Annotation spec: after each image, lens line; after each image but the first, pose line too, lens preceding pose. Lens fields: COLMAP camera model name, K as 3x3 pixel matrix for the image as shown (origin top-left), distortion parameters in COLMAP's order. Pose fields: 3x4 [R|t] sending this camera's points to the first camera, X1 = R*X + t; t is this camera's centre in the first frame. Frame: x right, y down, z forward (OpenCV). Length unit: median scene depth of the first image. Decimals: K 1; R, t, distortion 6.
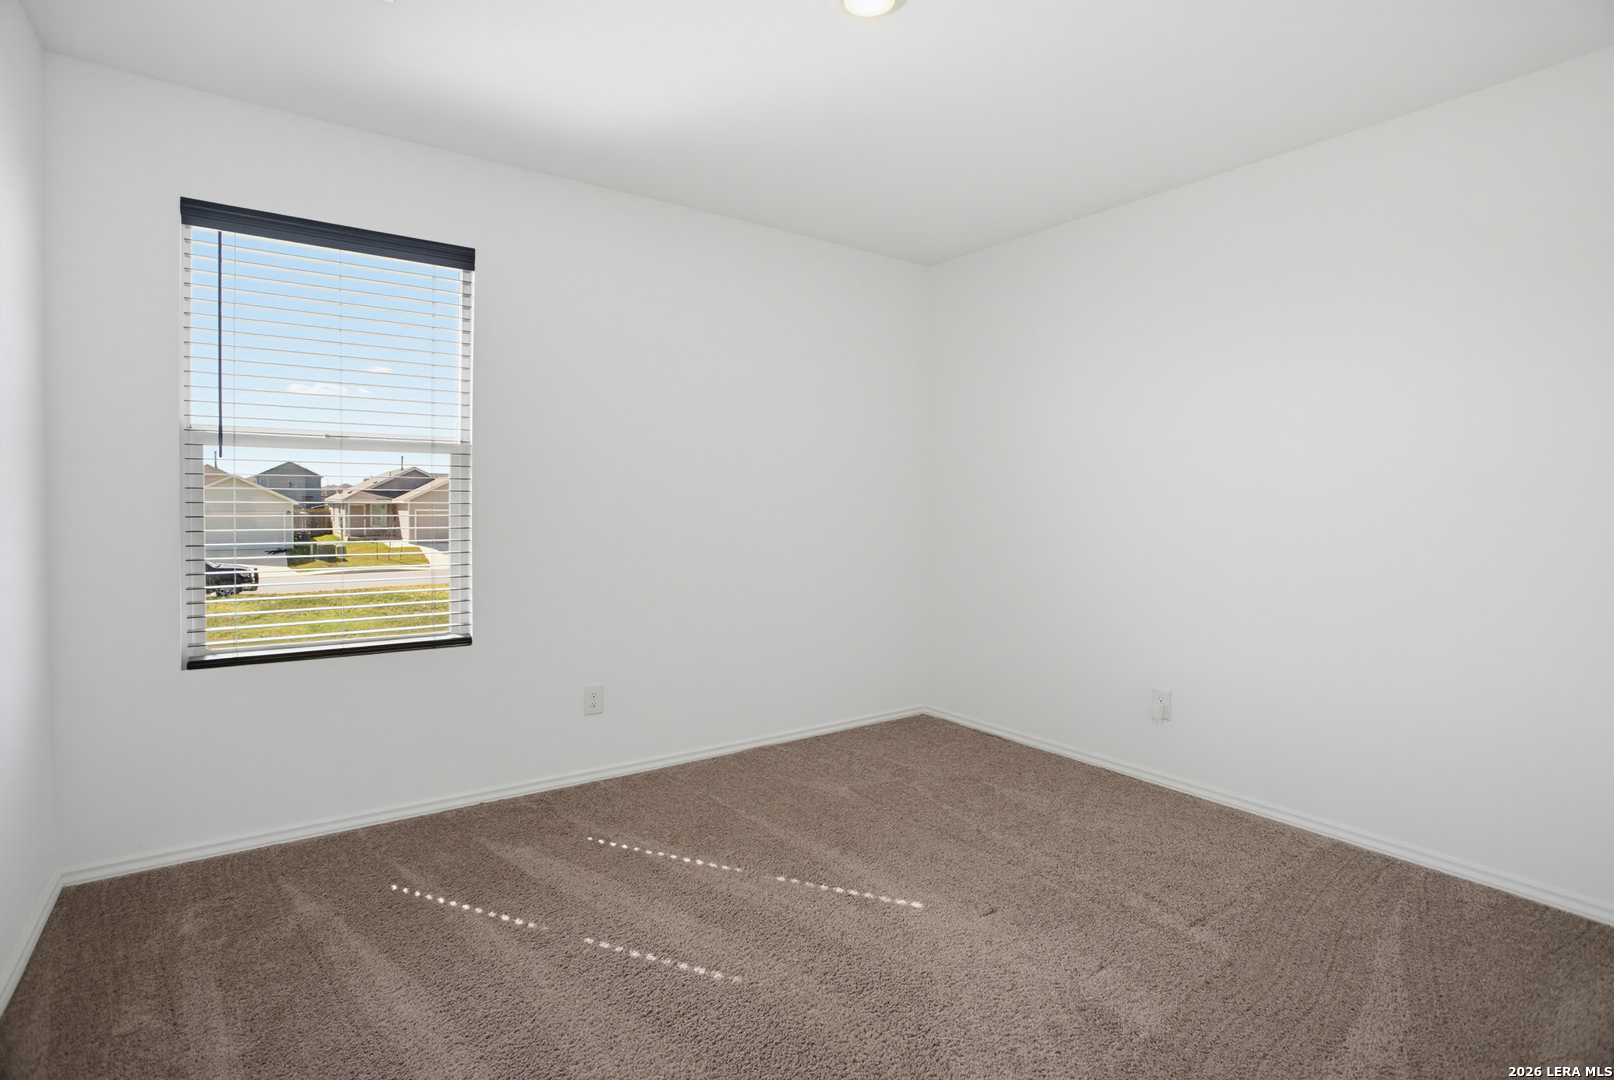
lens RADIAL K [[802.5, 0, 811.3], [0, 802.5, 524.2], [0, 0, 1]] dist [-0.063948, 0.028757]
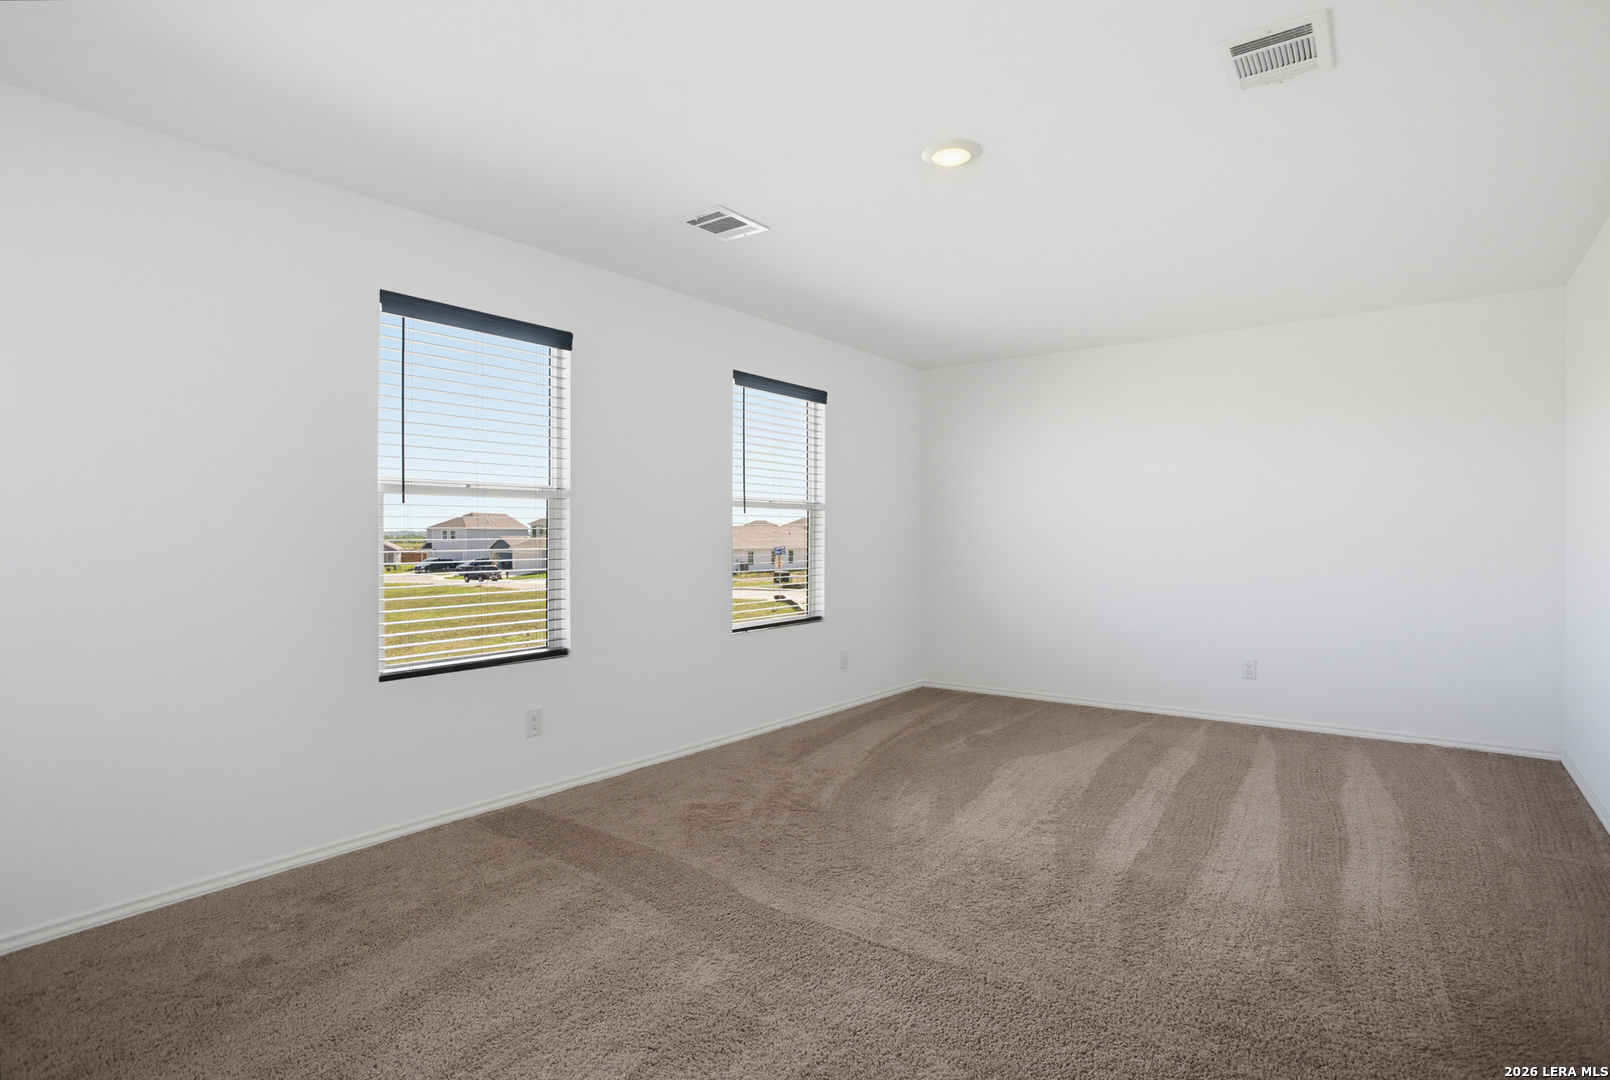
lens RADIAL K [[804.0, 0, 805.0], [0, 804.0, 540.0], [0, 0, 1]] dist [-0.017355, 0.000362]
pose [[0.962509, -0.013458, 0.270917, -0.483342], [0.018894, 0.999669, -0.017465, 0.003438], [-0.270592, 0.021929, 0.962444, -0.343566]]
